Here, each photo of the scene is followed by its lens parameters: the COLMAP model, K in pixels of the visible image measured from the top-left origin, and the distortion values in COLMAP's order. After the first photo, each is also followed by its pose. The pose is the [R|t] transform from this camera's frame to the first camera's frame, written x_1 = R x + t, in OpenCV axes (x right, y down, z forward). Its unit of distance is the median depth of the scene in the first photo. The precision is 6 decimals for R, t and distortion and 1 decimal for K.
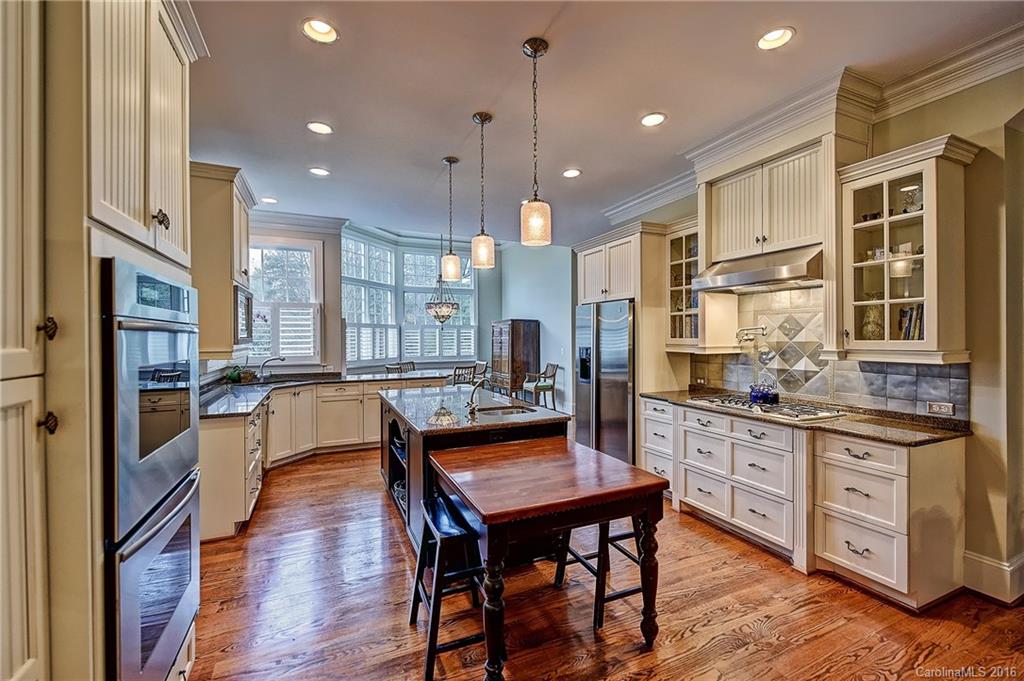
lens RADIAL K [[426.6, 0, 511.7], [0, 426.6, 336.9], [0, 0, 1]] dist [0.001337, 0.000115]
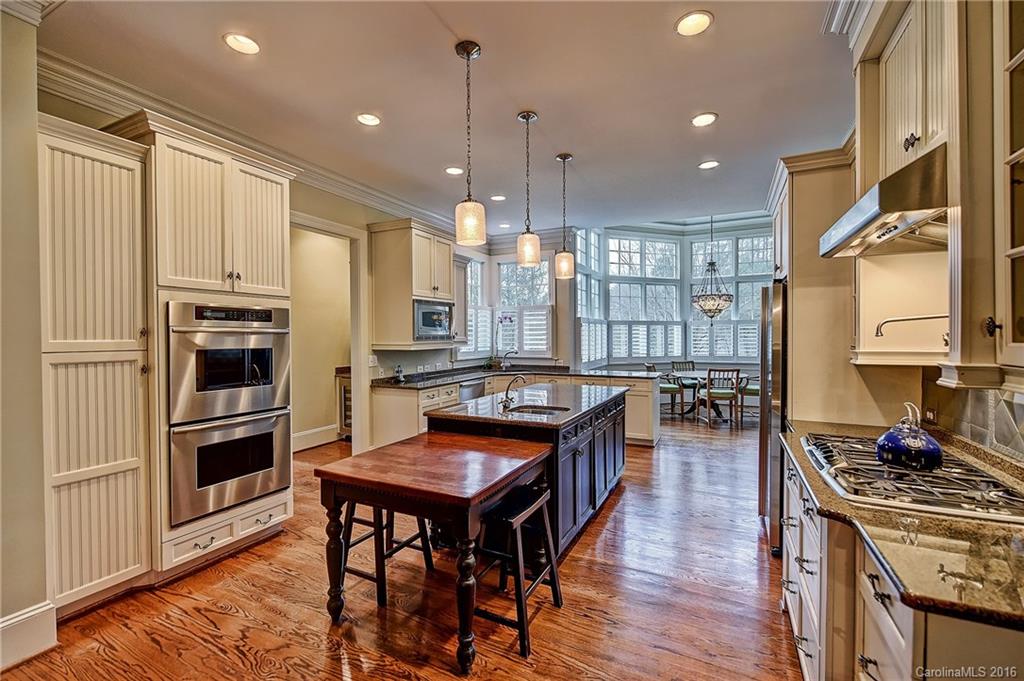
lens RADIAL K [[436.5, 0, 512.0], [0, 436.5, 340.5], [0, 0, 1]] dist [-0.000666, -0.000124]
pose [[0.635221, 0.010982, -0.772252, 0.433513], [0.000682, 0.999891, 0.014780, -0.000845], [0.772330, -0.009915, 0.635144, 0.193881]]
